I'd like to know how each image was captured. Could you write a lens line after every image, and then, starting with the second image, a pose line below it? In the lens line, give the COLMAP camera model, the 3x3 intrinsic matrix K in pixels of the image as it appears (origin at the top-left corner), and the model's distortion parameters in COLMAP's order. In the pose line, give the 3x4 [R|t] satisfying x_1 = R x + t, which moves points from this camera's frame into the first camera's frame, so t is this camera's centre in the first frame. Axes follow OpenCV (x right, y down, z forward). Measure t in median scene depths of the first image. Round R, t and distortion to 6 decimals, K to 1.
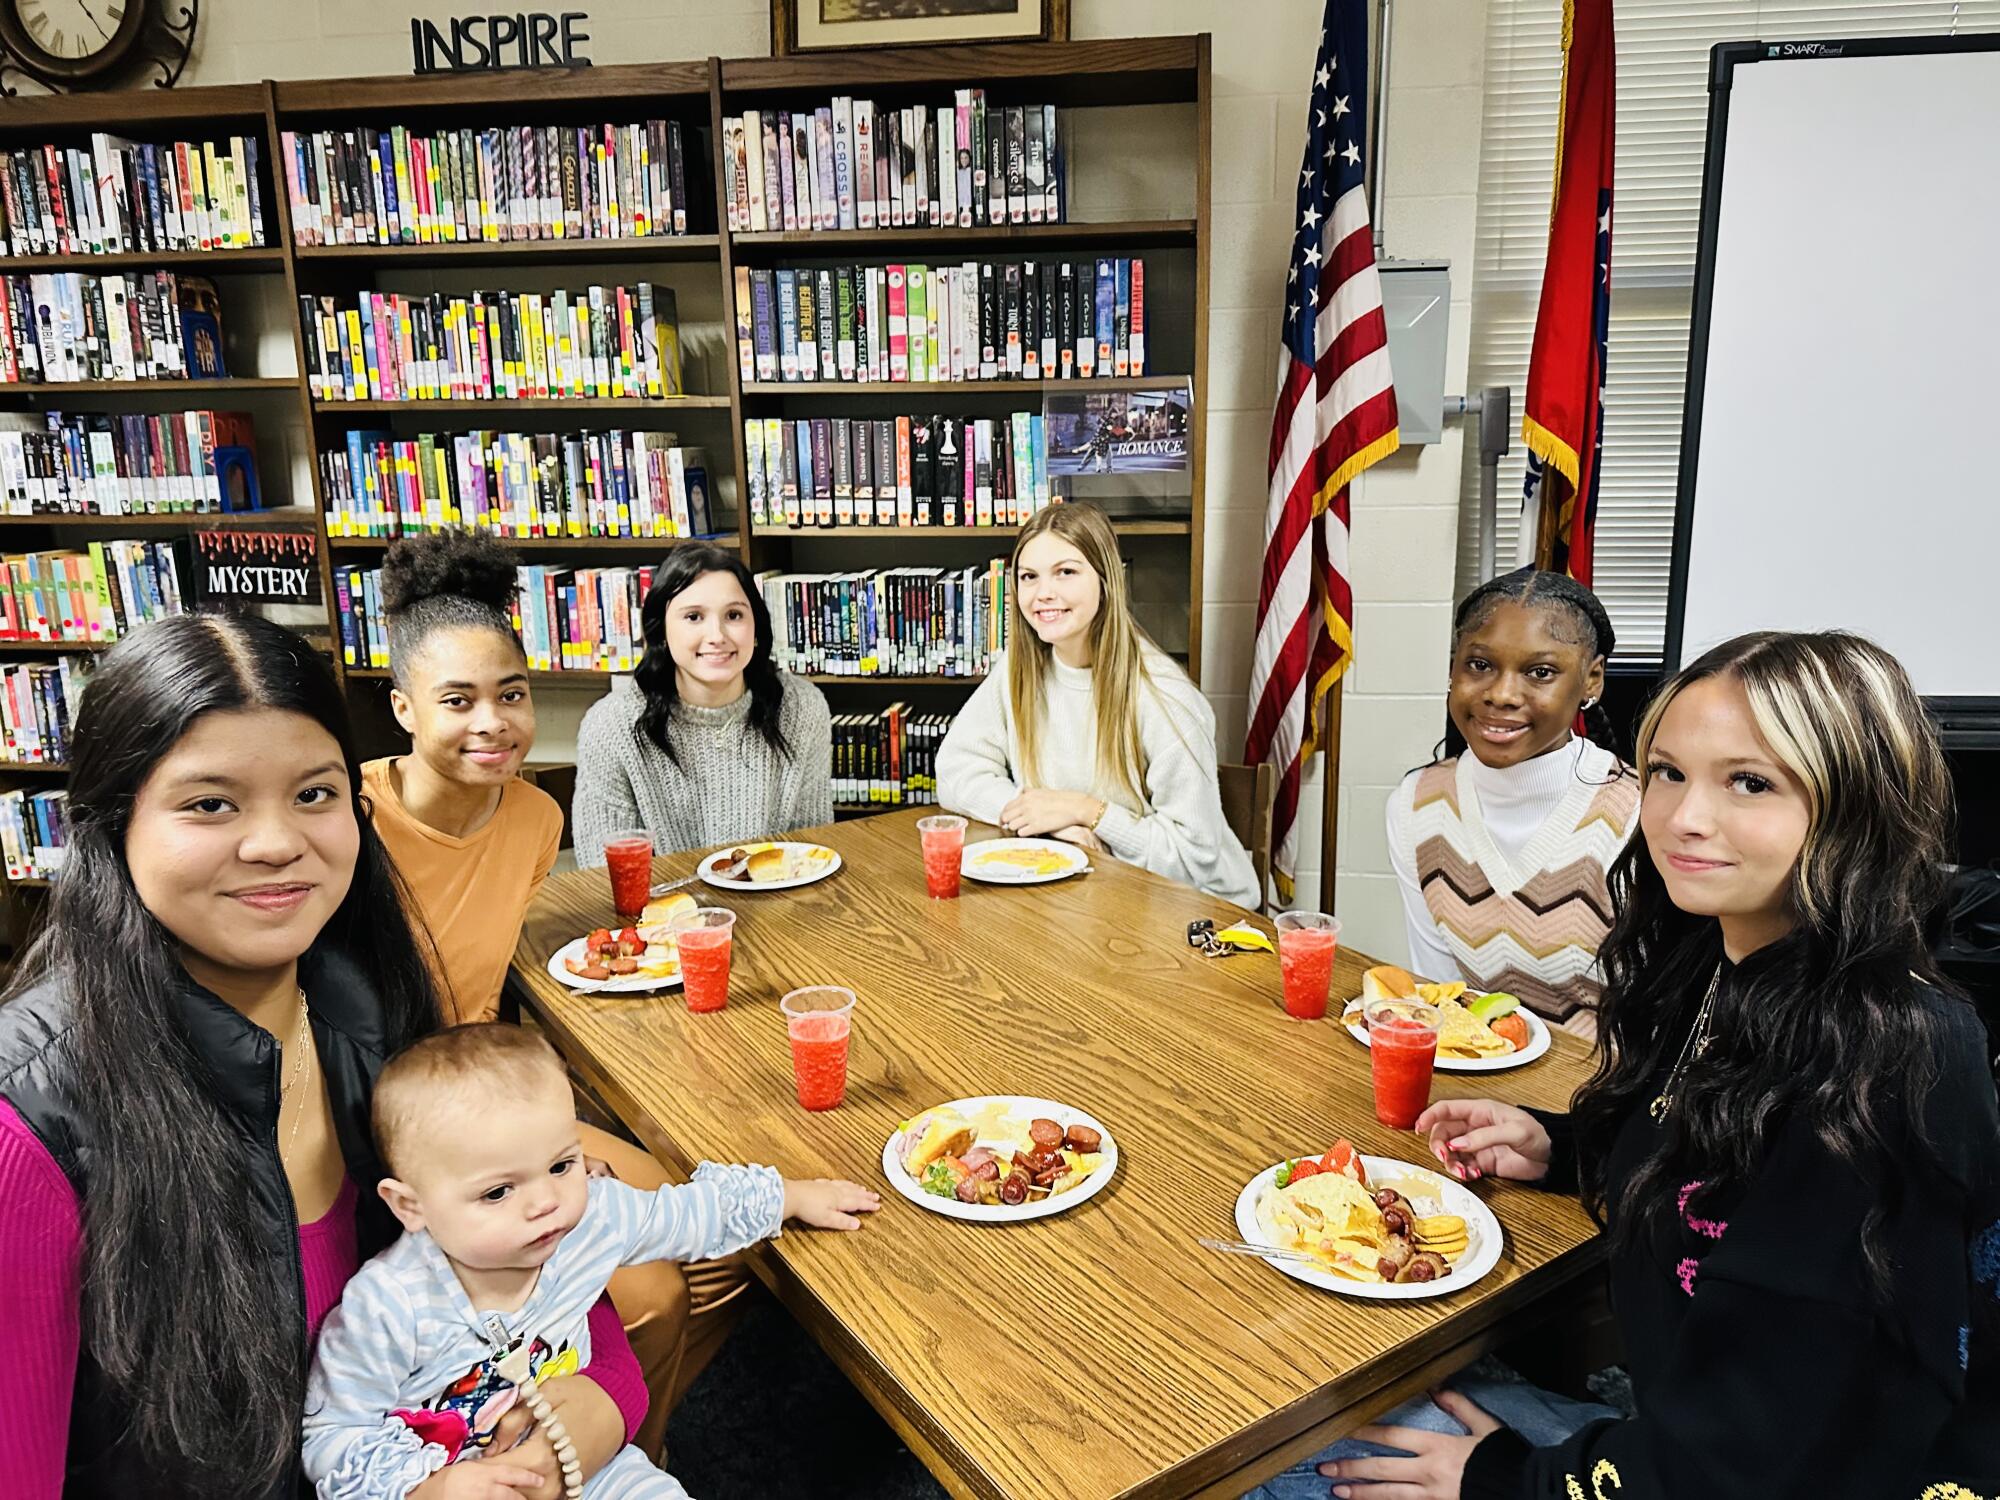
lens RADIAL K [[1450.2, 0, 1000.9], [0, 1450.2, 747.3], [0, 0, 1]] dist [-0.003679, 0.004780]
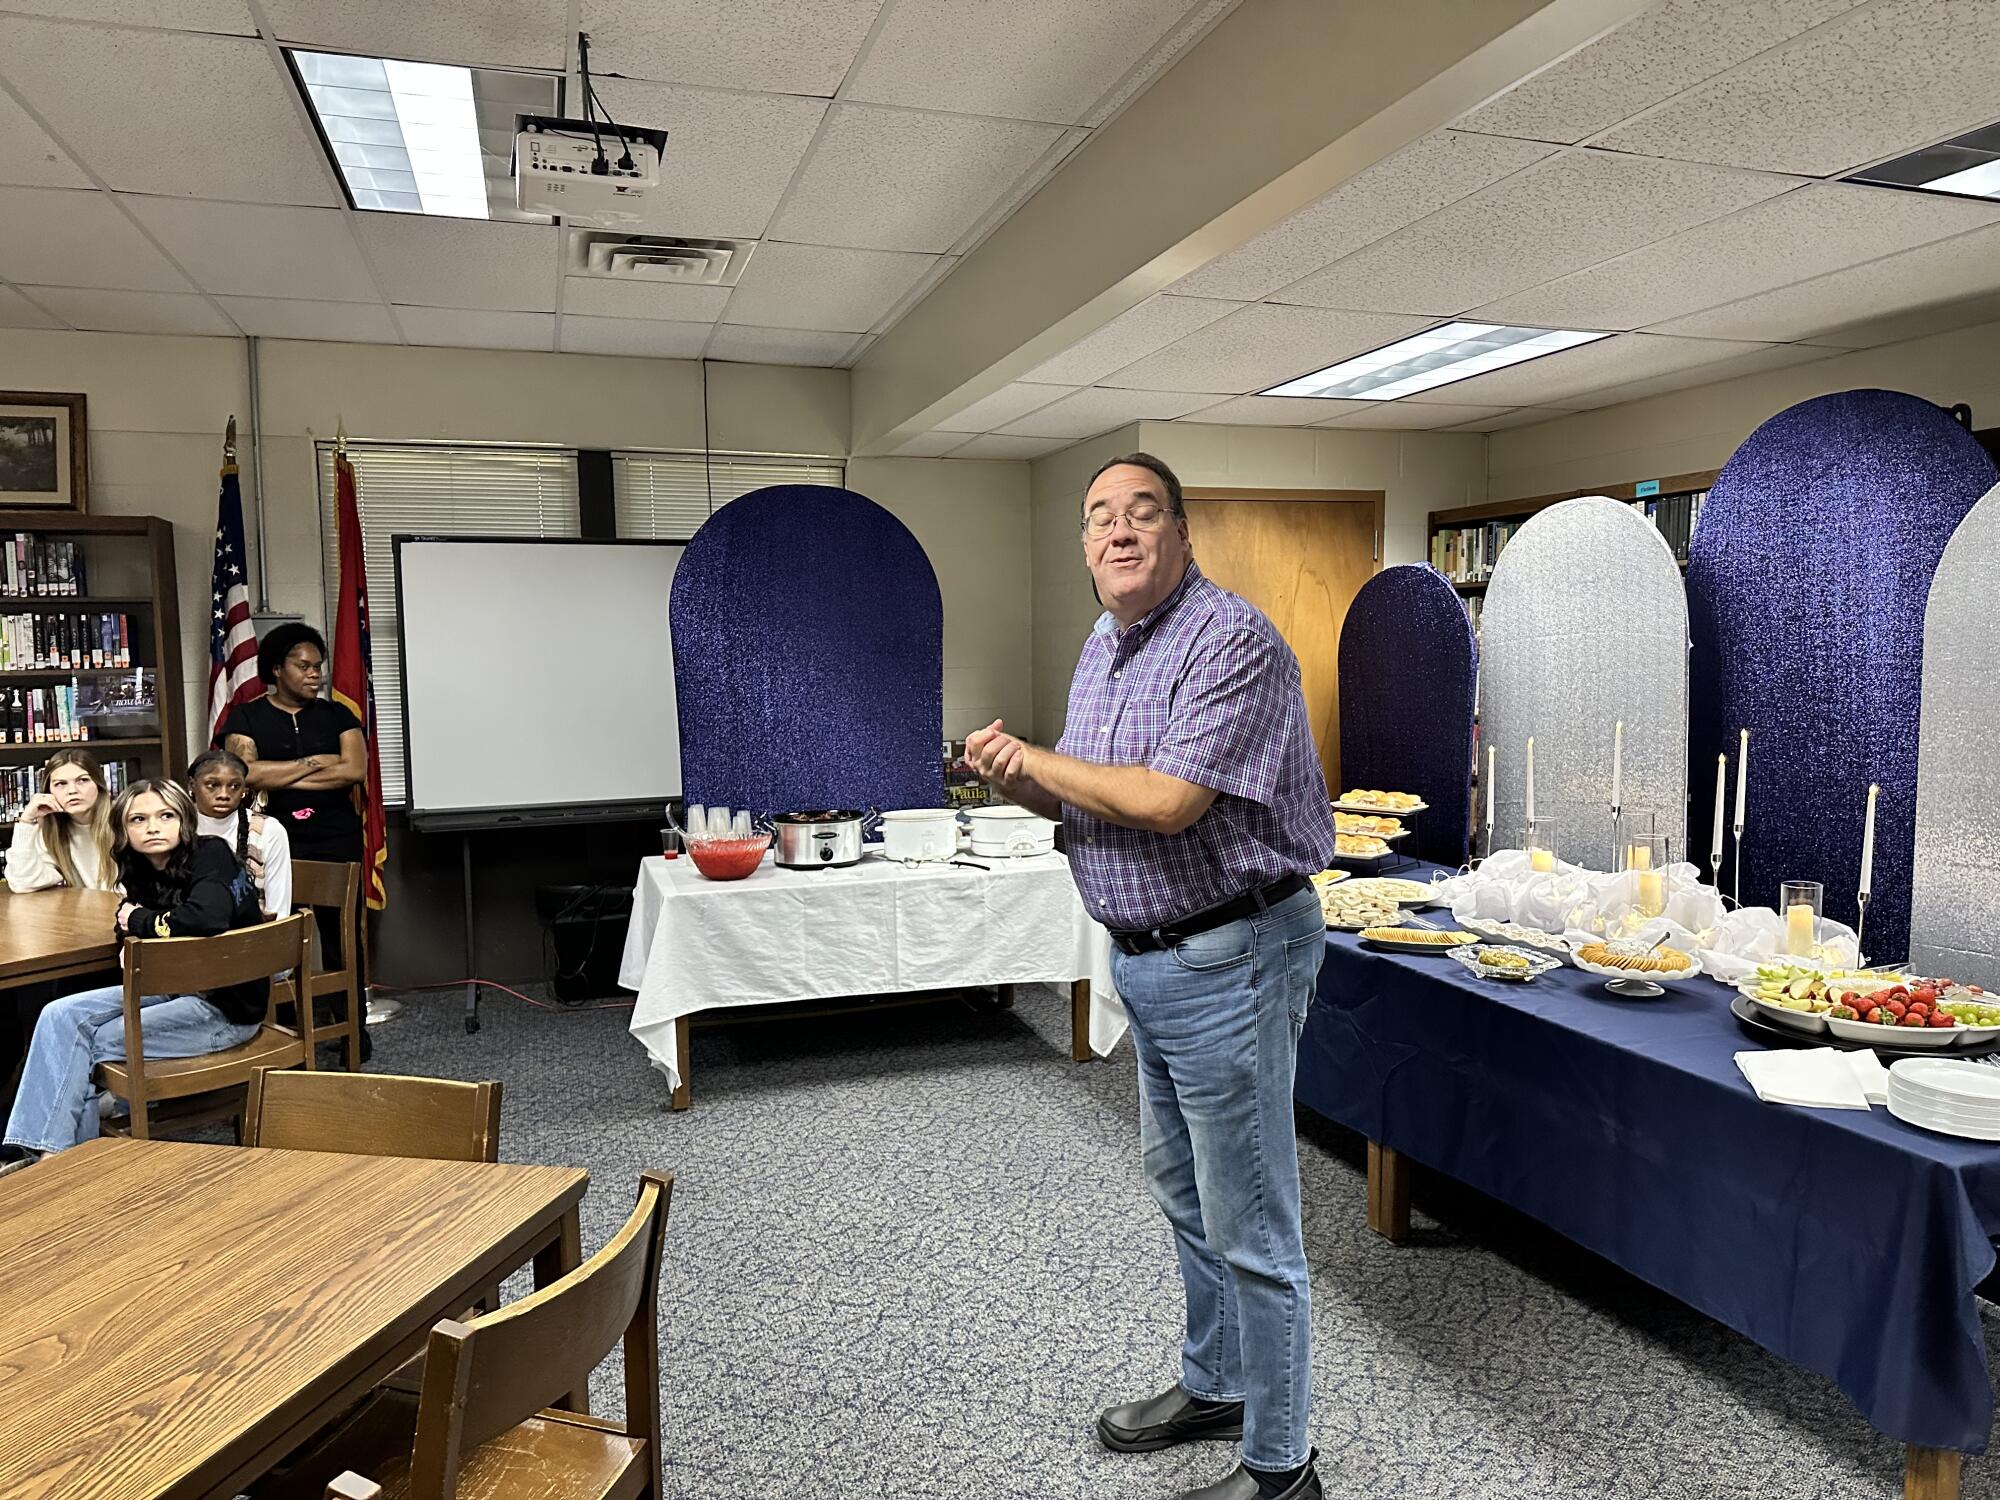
lens RADIAL K [[1450.2, 0, 1008.5], [0, 1450.2, 756.1], [0, 0, 1]] dist [-0.003679, 0.004780]
pose [[0.874052, -0.027710, 0.485041, 0.186599], [0.120689, 0.979461, -0.161528, 0.347498], [-0.470603, 0.199723, 0.859444, -1.322962]]
